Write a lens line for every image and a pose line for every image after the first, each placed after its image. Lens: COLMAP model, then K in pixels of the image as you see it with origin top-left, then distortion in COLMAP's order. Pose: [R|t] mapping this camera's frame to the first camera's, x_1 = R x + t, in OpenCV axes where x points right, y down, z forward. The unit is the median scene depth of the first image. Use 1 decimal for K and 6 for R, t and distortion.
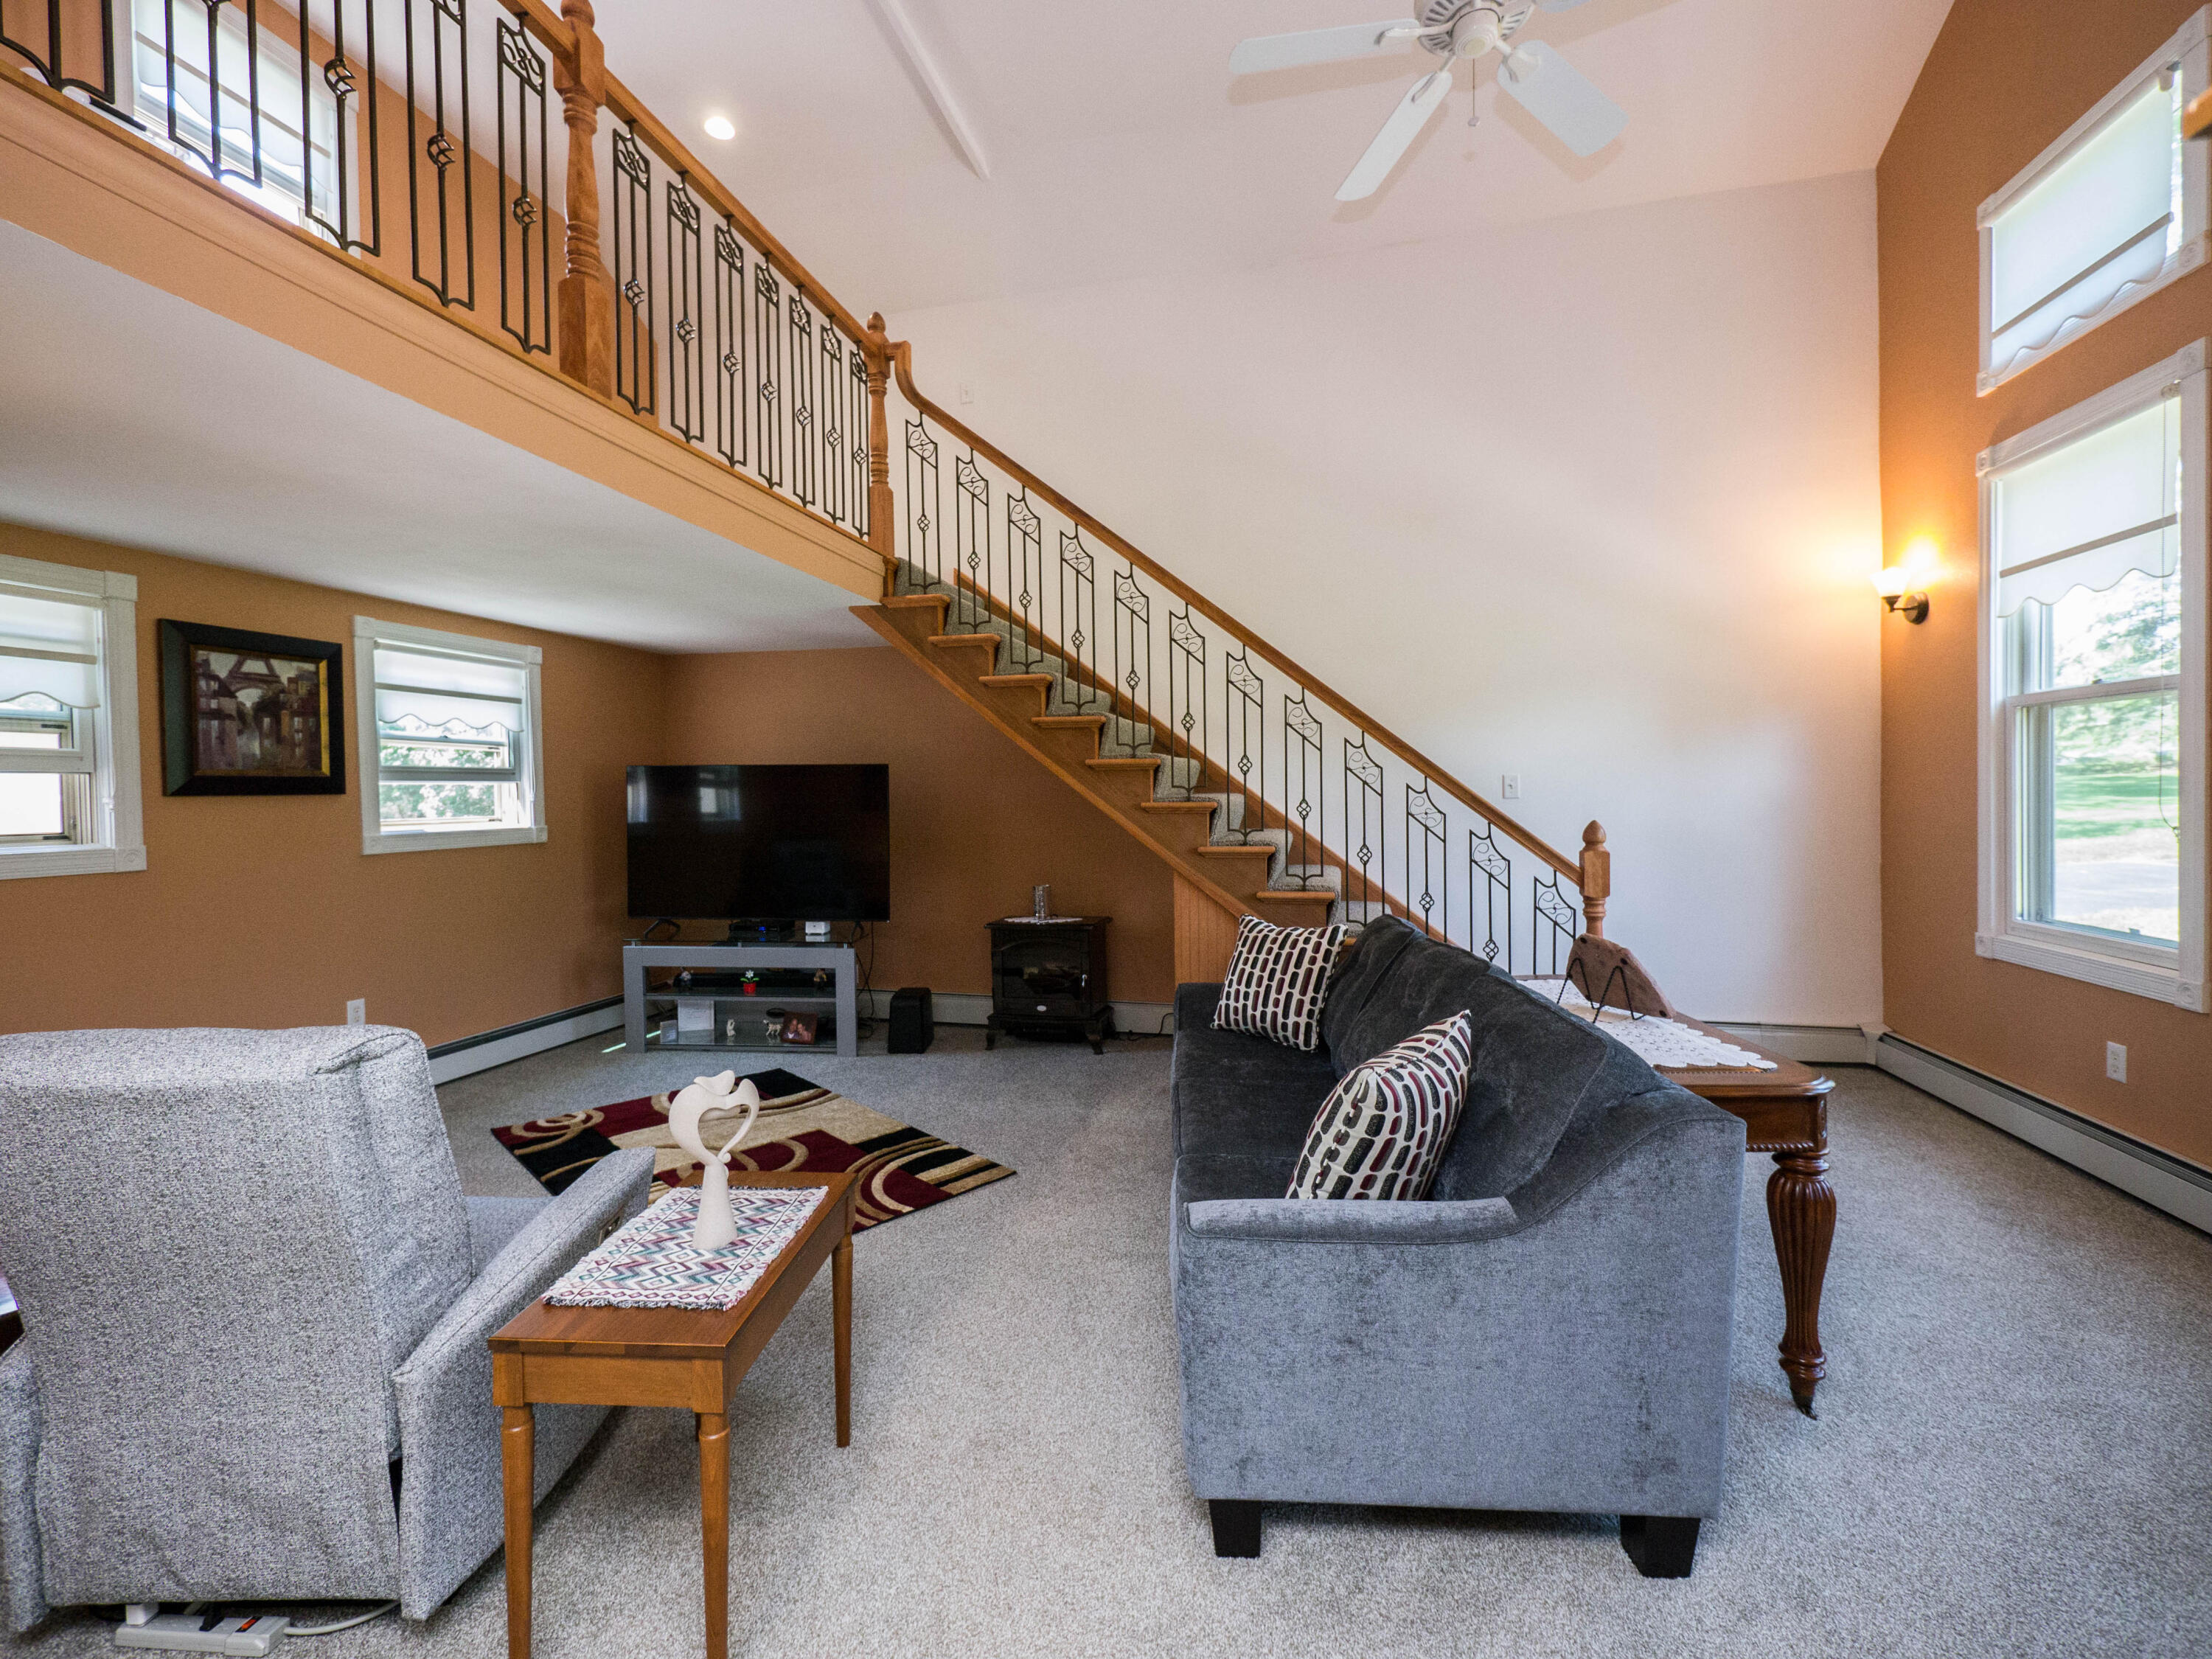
lens RADIAL K [[960.9, 0, 1121.3], [0, 960.9, 833.1], [0, 0, 1]] dist [0.002660, 0.000325]
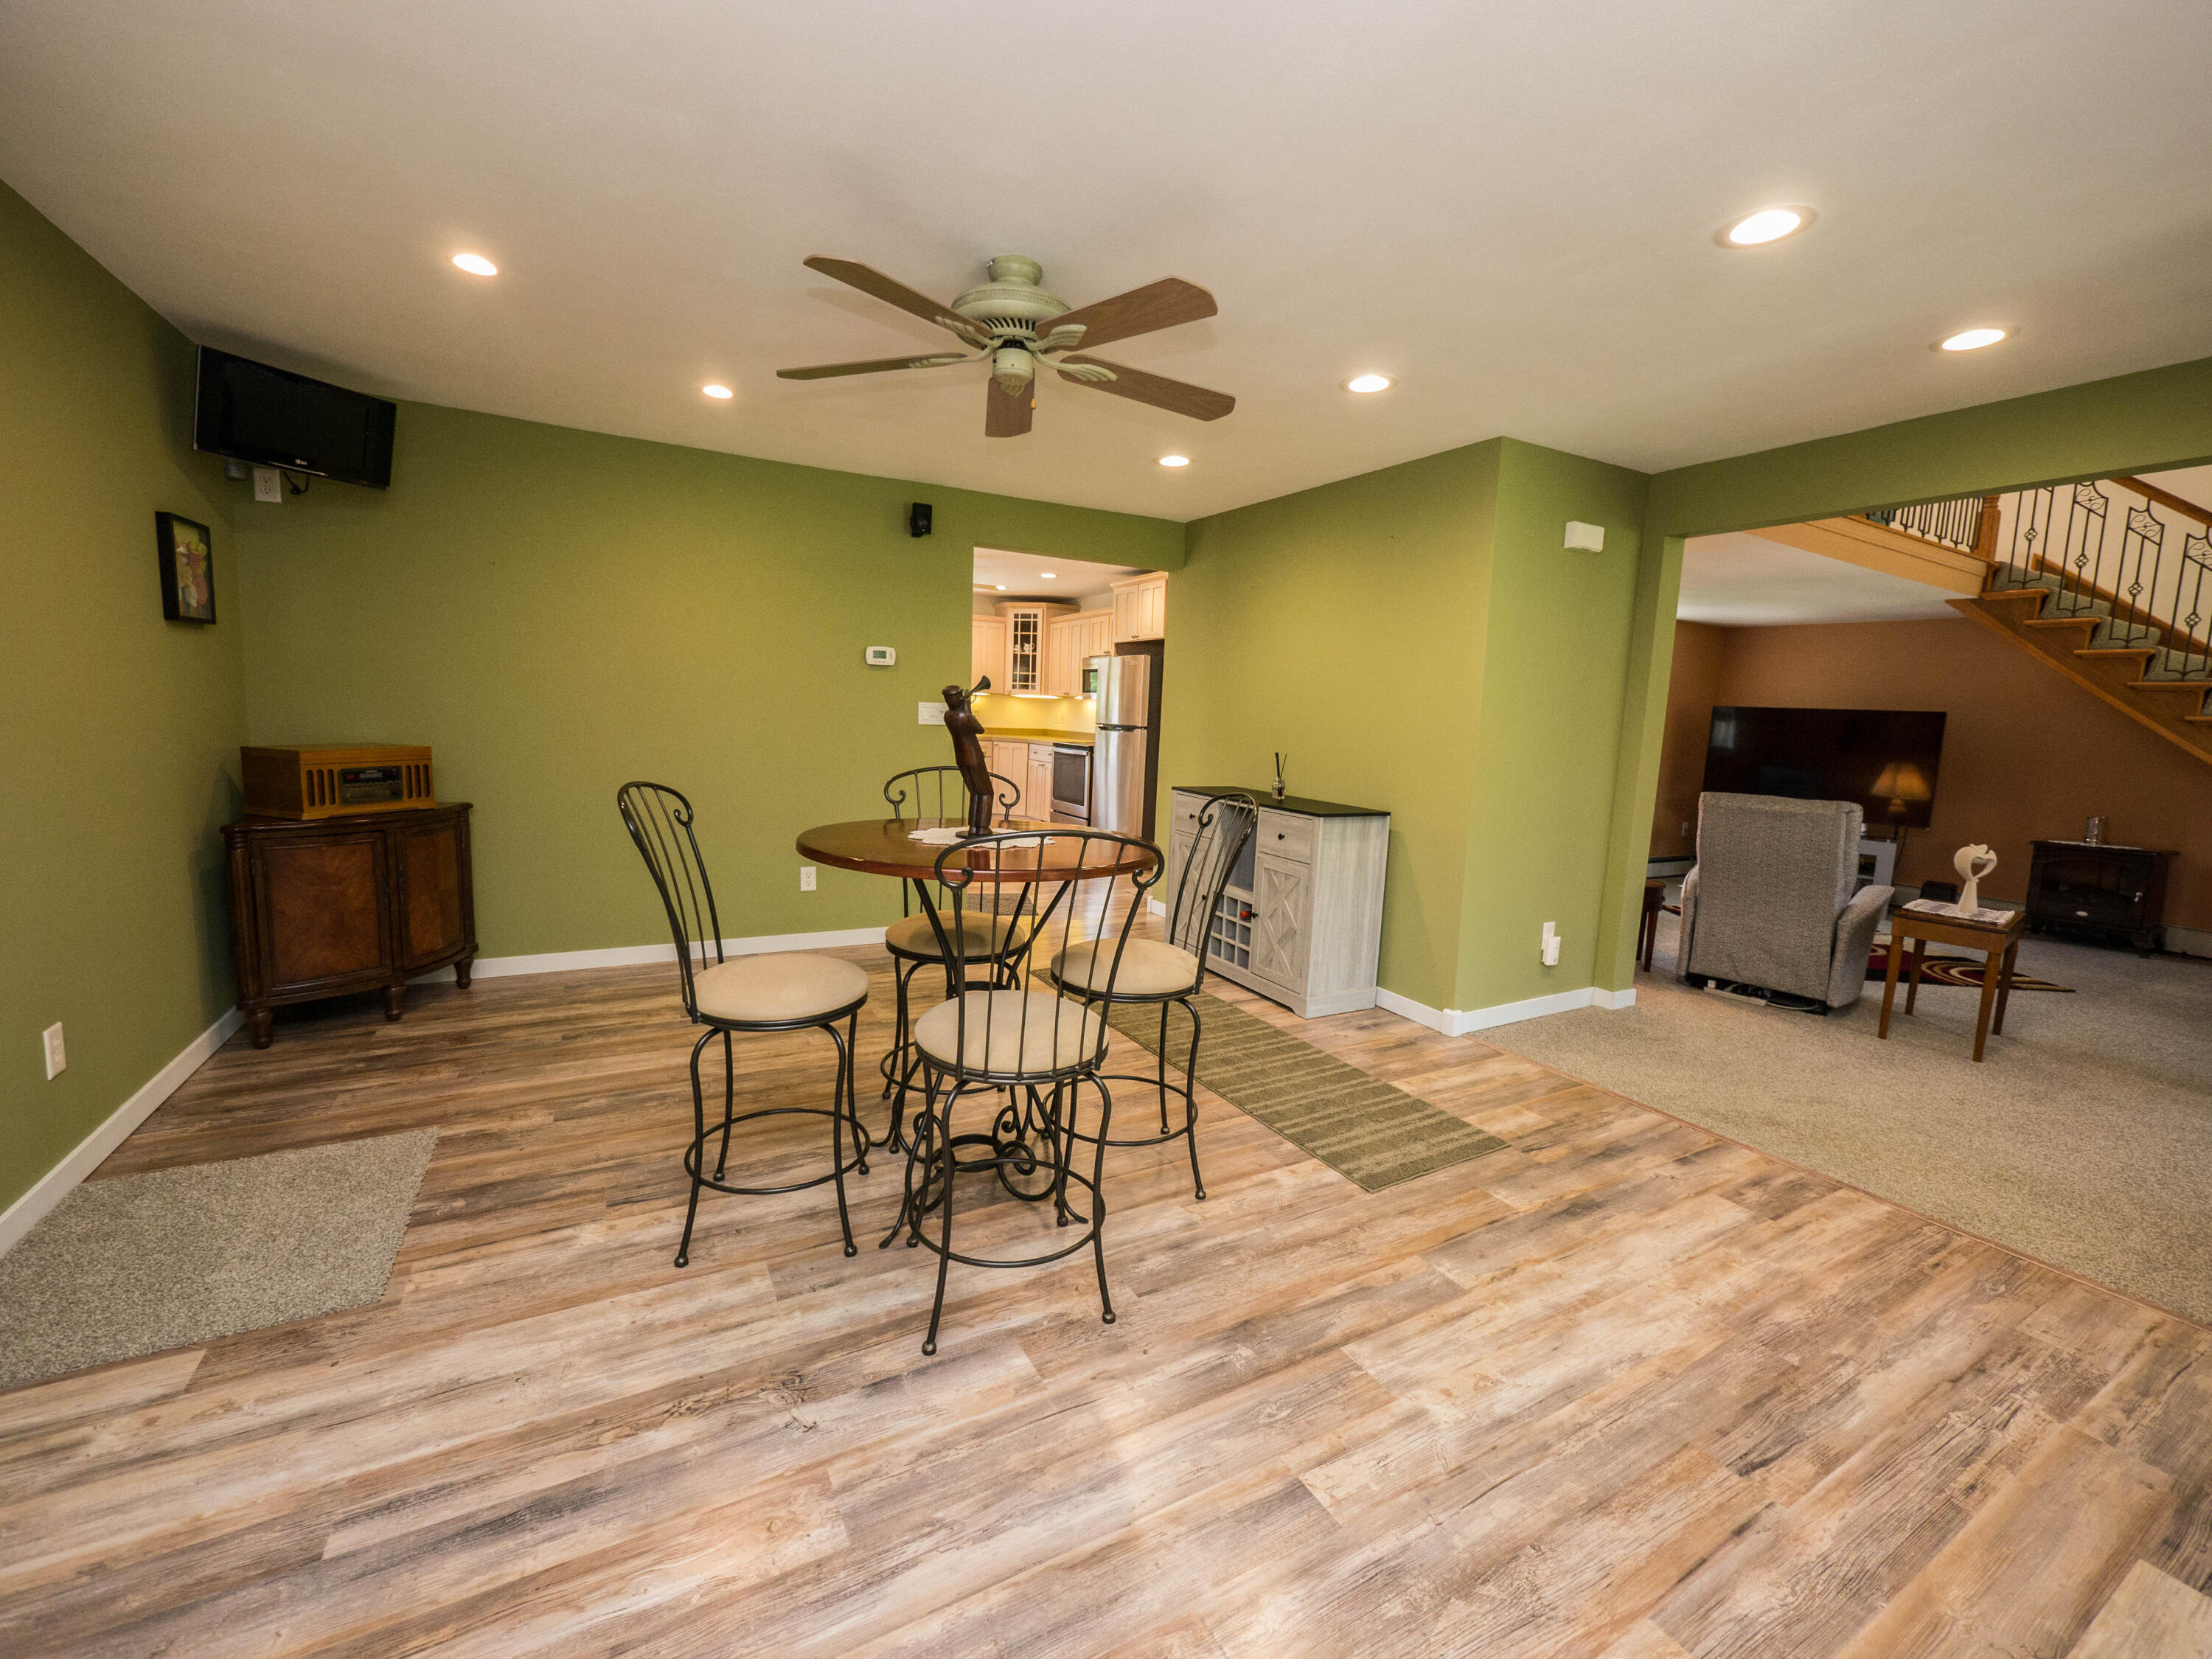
lens RADIAL K [[913.0, 0, 1101.6], [0, 913.0, 817.0], [0, 0, 1]] dist [-0.007475, 0.000066]
pose [[0.660379, 0.126908, -0.740131, -0.089712], [-0.081747, 0.991908, 0.097140, 0.063020], [0.746470, -0.003646, 0.665409, -0.960542]]
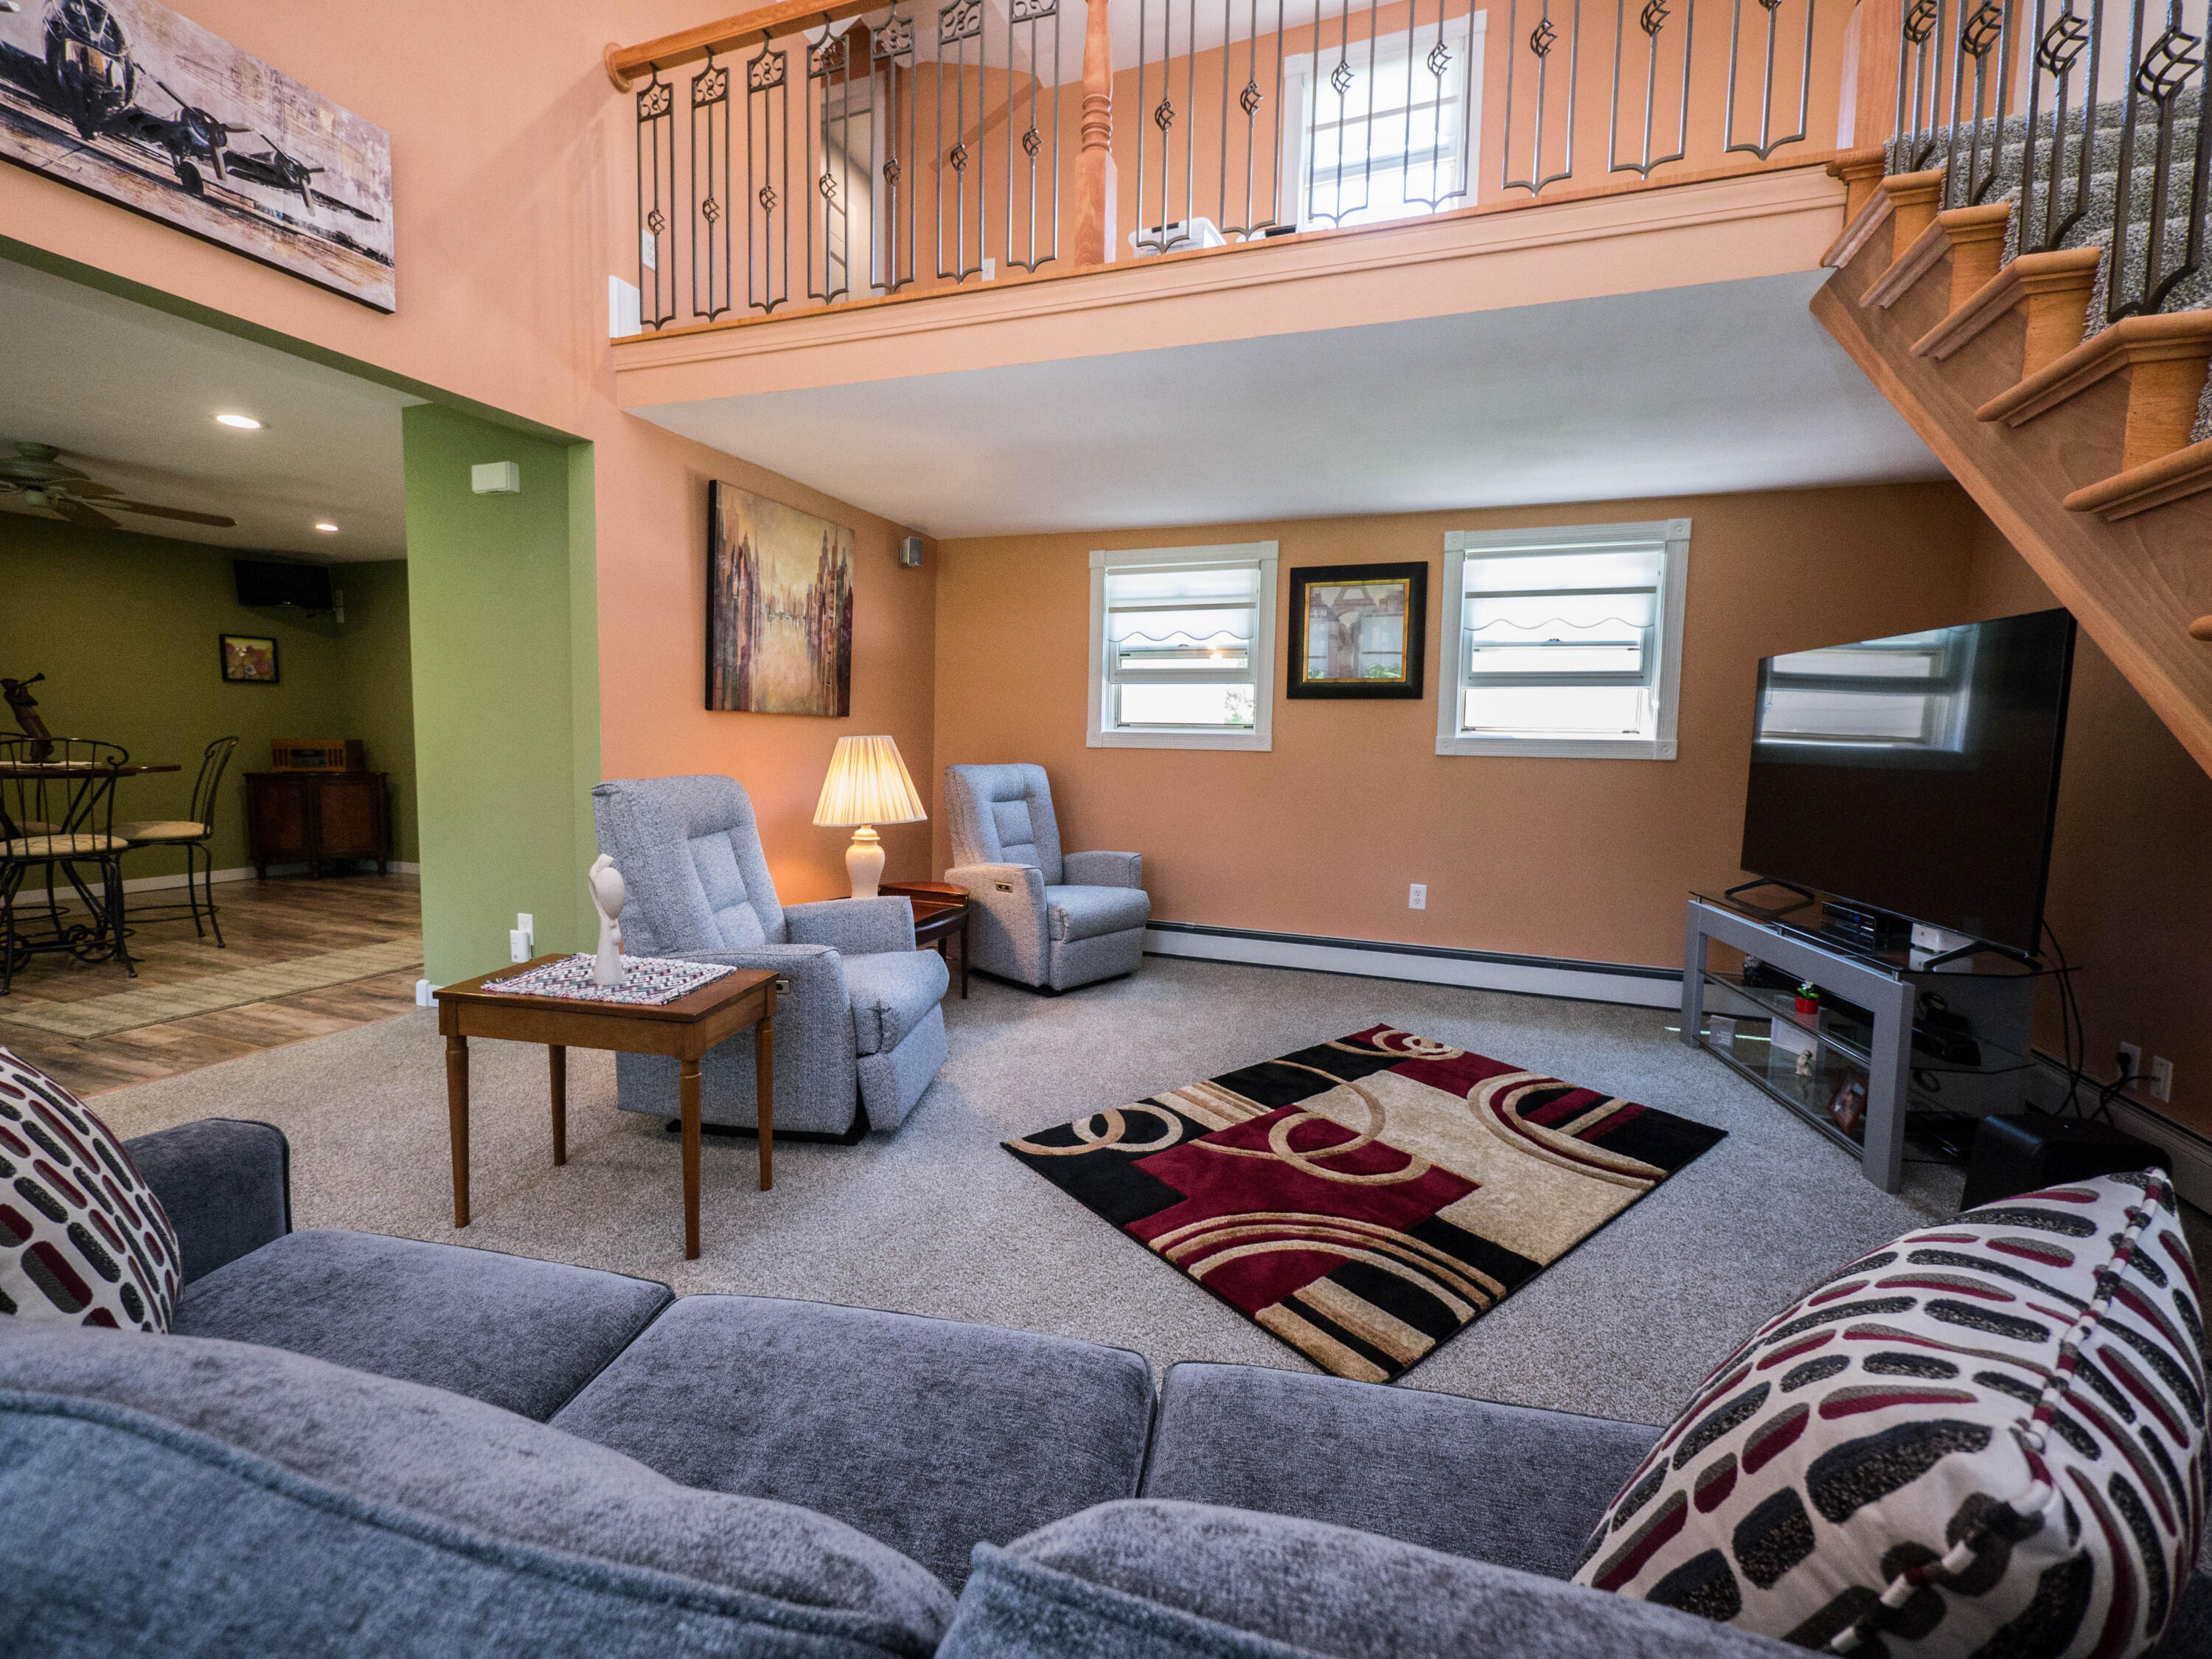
lens RADIAL K [[913.0, 0, 1102.1], [0, 913.0, 823.5], [0, 0, 1]] dist [-0.007475, 0.000066]
pose [[-0.138229, 0.093051, -0.986019, 0.308886], [-0.066181, 0.992484, 0.102938, 0.019581], [0.988187, 0.079485, -0.131032, 0.815699]]
